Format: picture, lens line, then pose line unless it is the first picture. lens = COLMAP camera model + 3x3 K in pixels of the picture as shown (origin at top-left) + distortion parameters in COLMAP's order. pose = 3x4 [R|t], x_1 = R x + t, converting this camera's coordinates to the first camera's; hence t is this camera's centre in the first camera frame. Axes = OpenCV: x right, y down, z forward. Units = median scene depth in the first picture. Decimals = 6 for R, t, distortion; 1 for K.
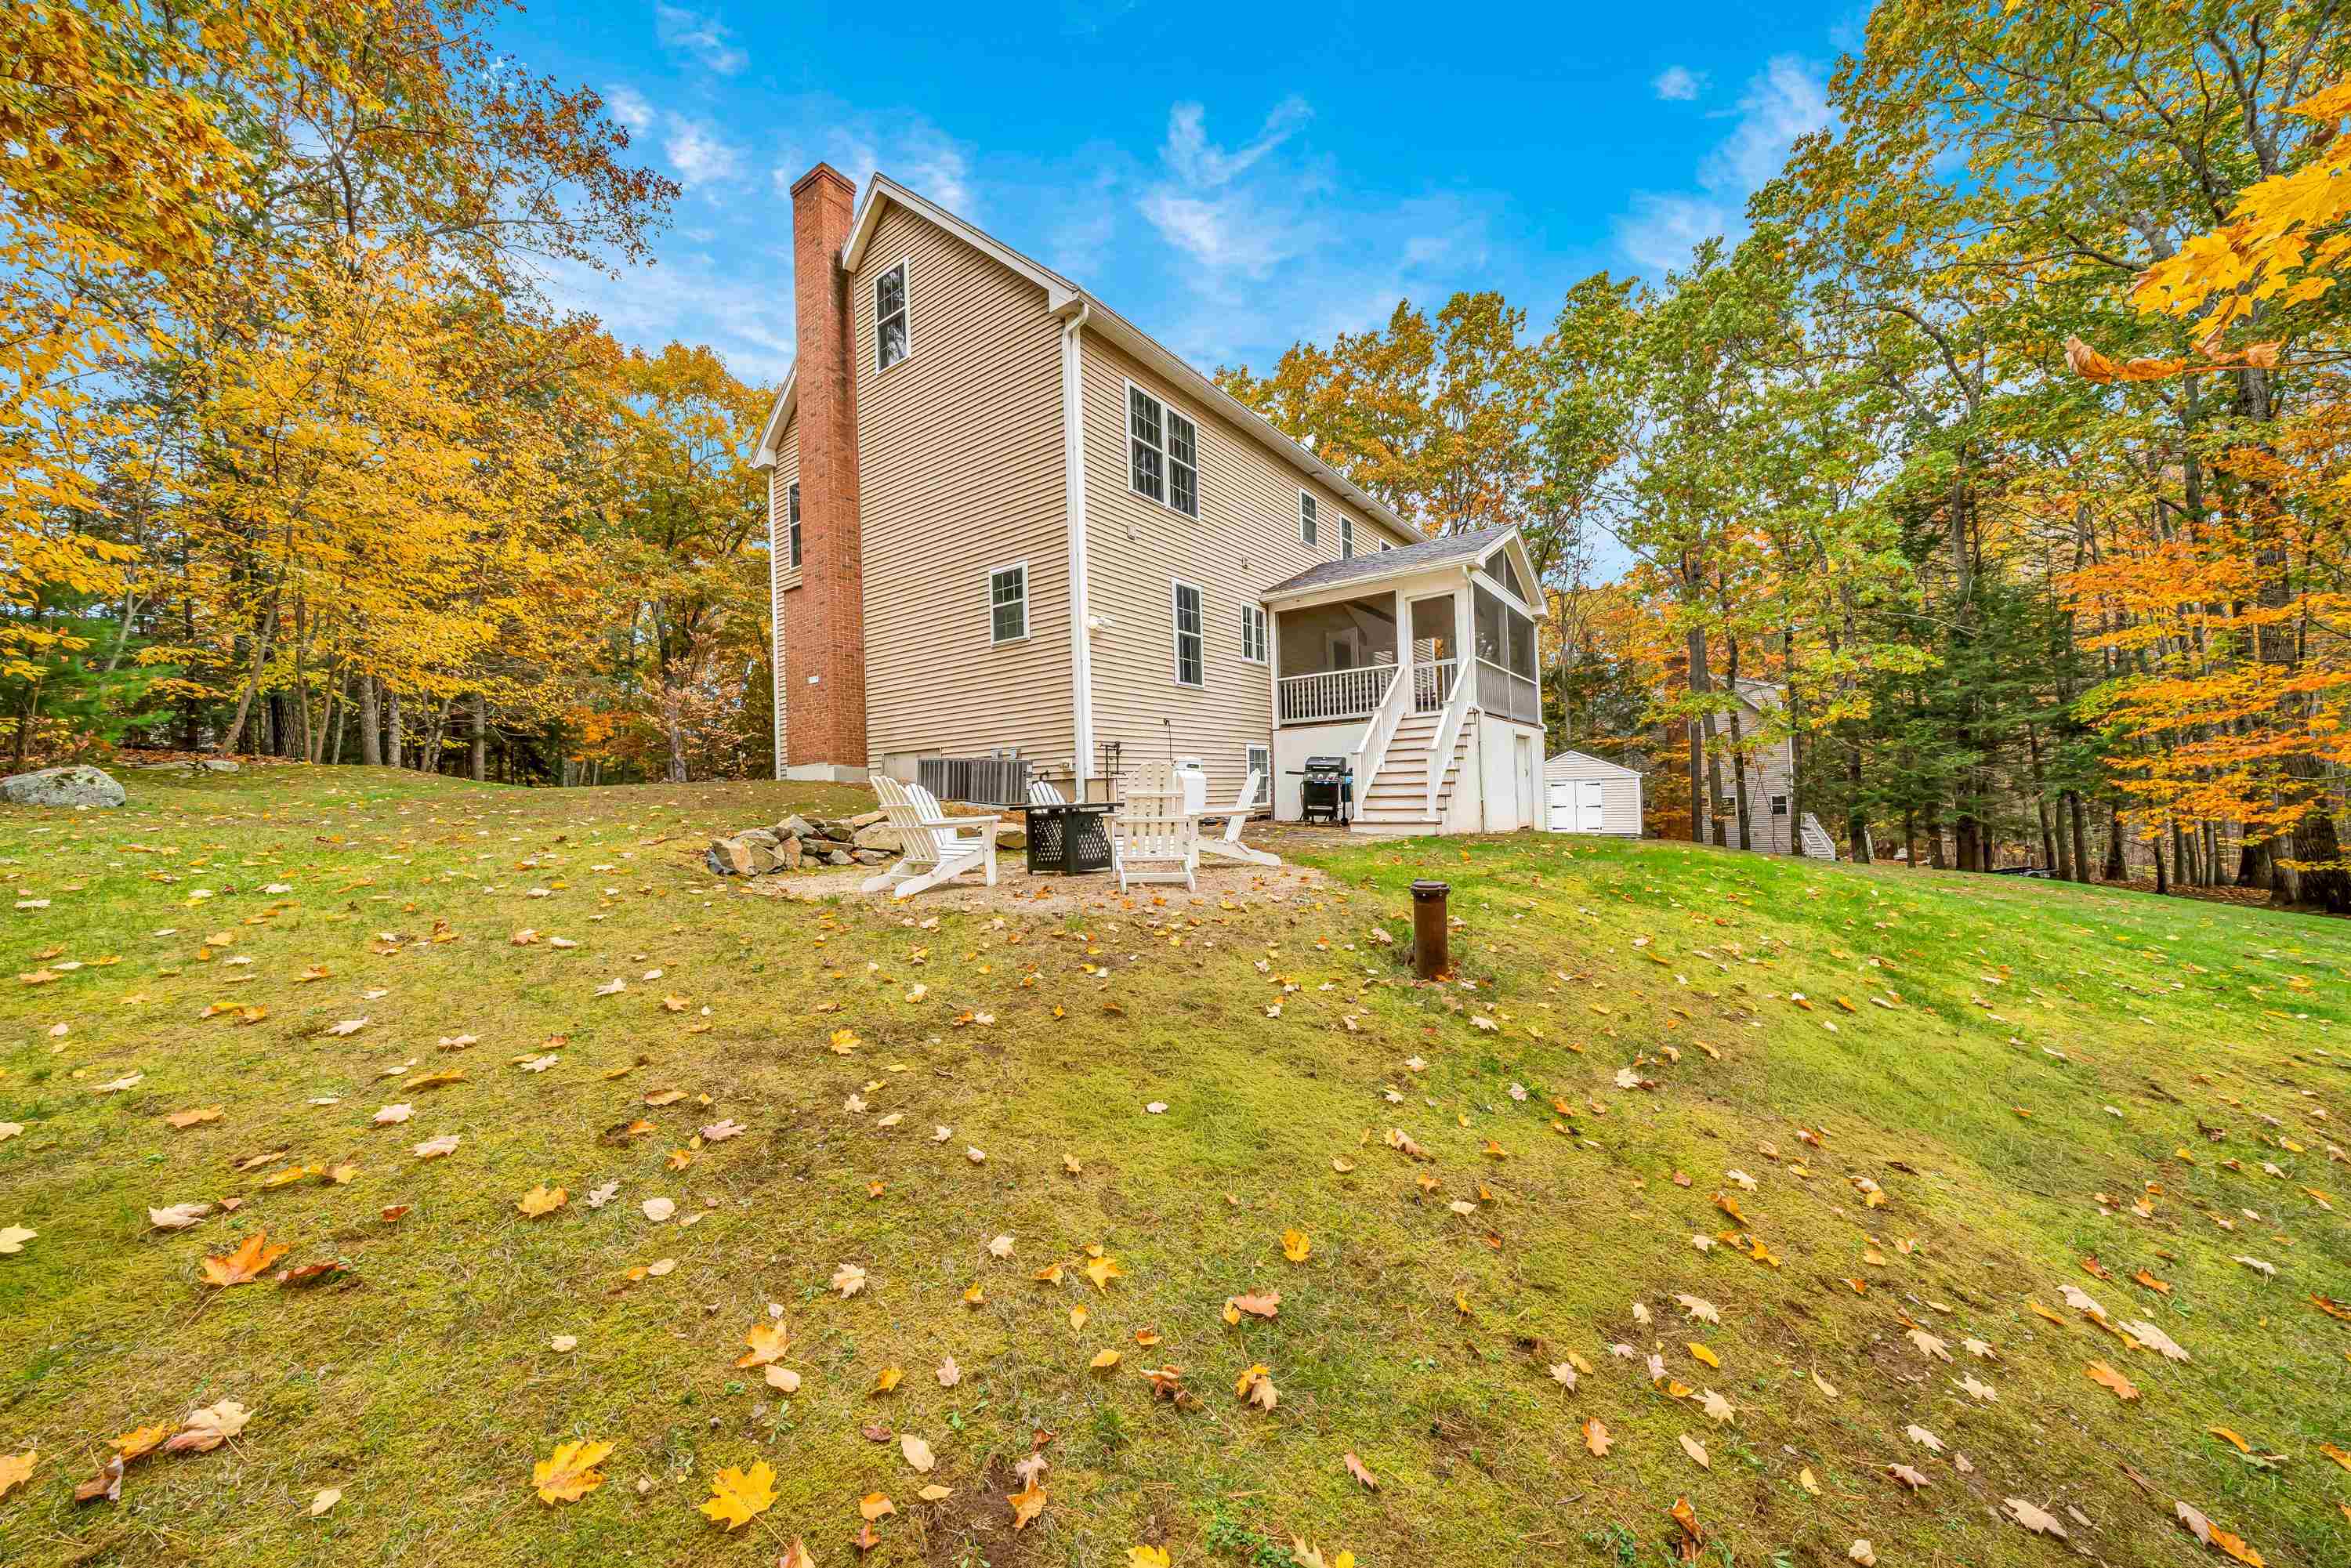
lens RADIAL K [[810.4, 0, 1169.8], [0, 810.4, 774.3], [0, 0, 1]] dist [0.009753, 0.000011]
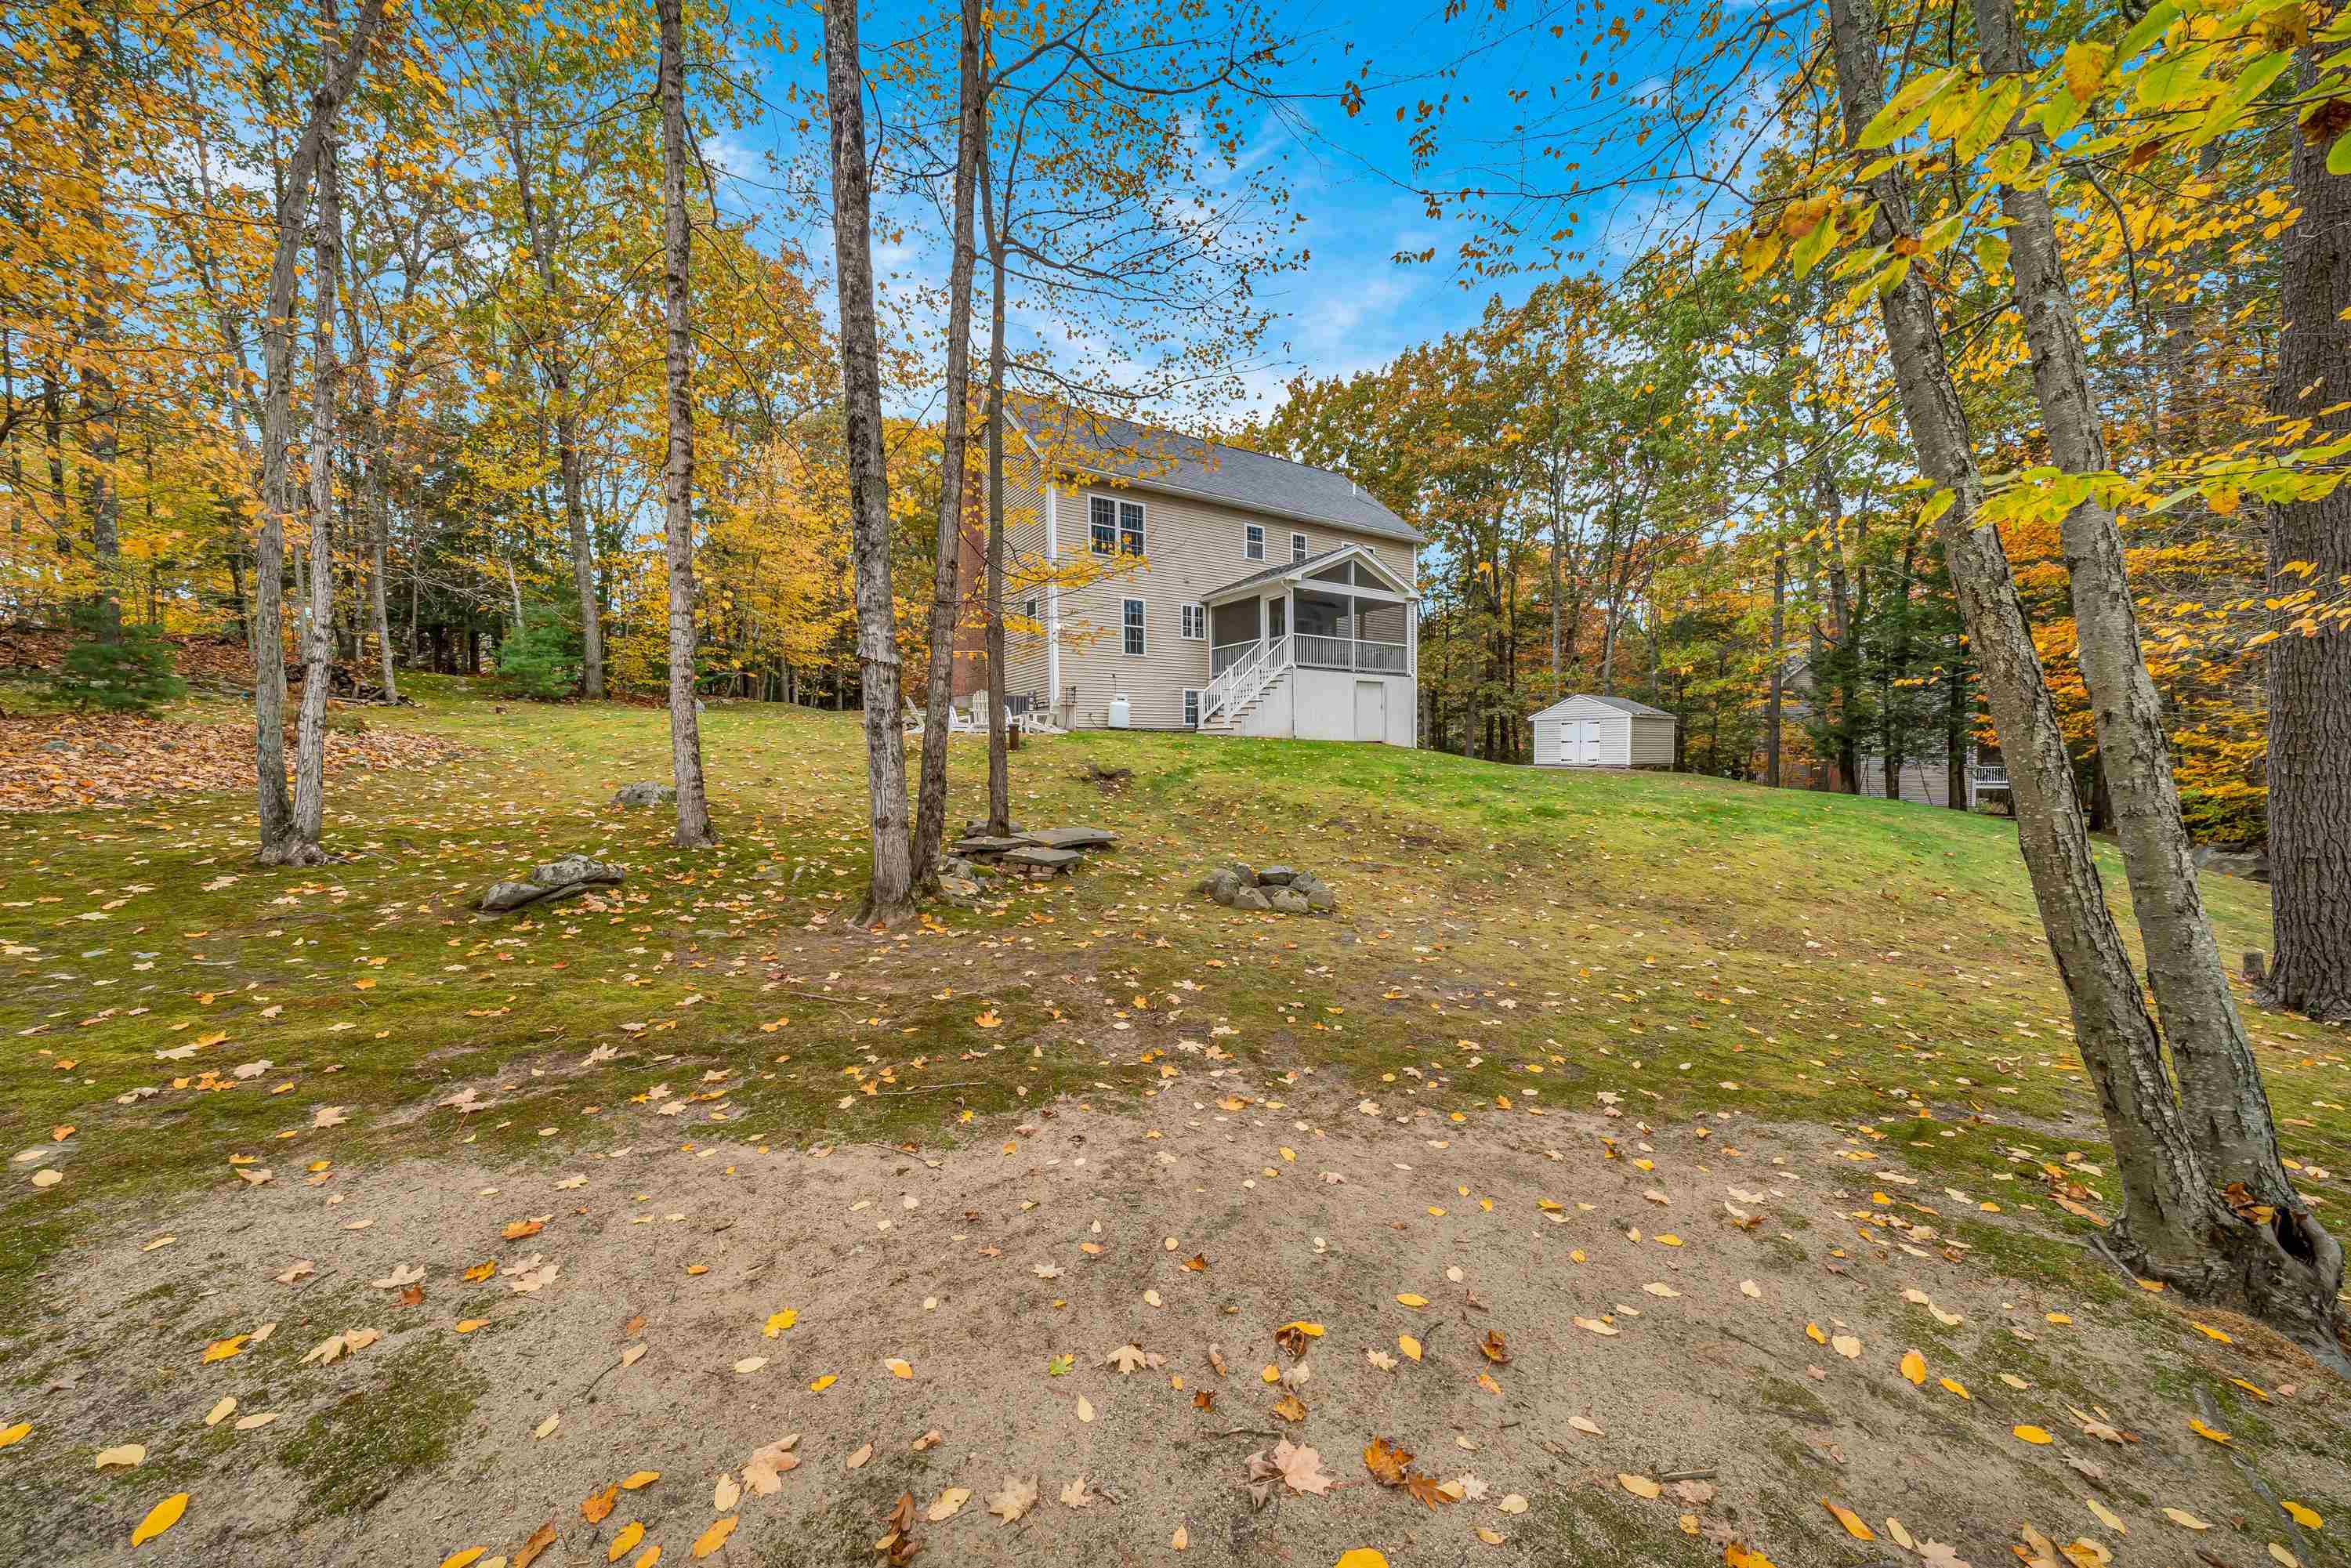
lens RADIAL K [[810.4, 0, 1183.8], [0, 810.4, 782.6], [0, 0, 1]] dist [0.009753, 0.000011]
pose [[0.945105, 0.029150, -0.325463, 0.631523], [-0.006742, 0.997541, 0.069765, 0.040570], [0.326696, -0.063741, 0.942978, -0.599055]]
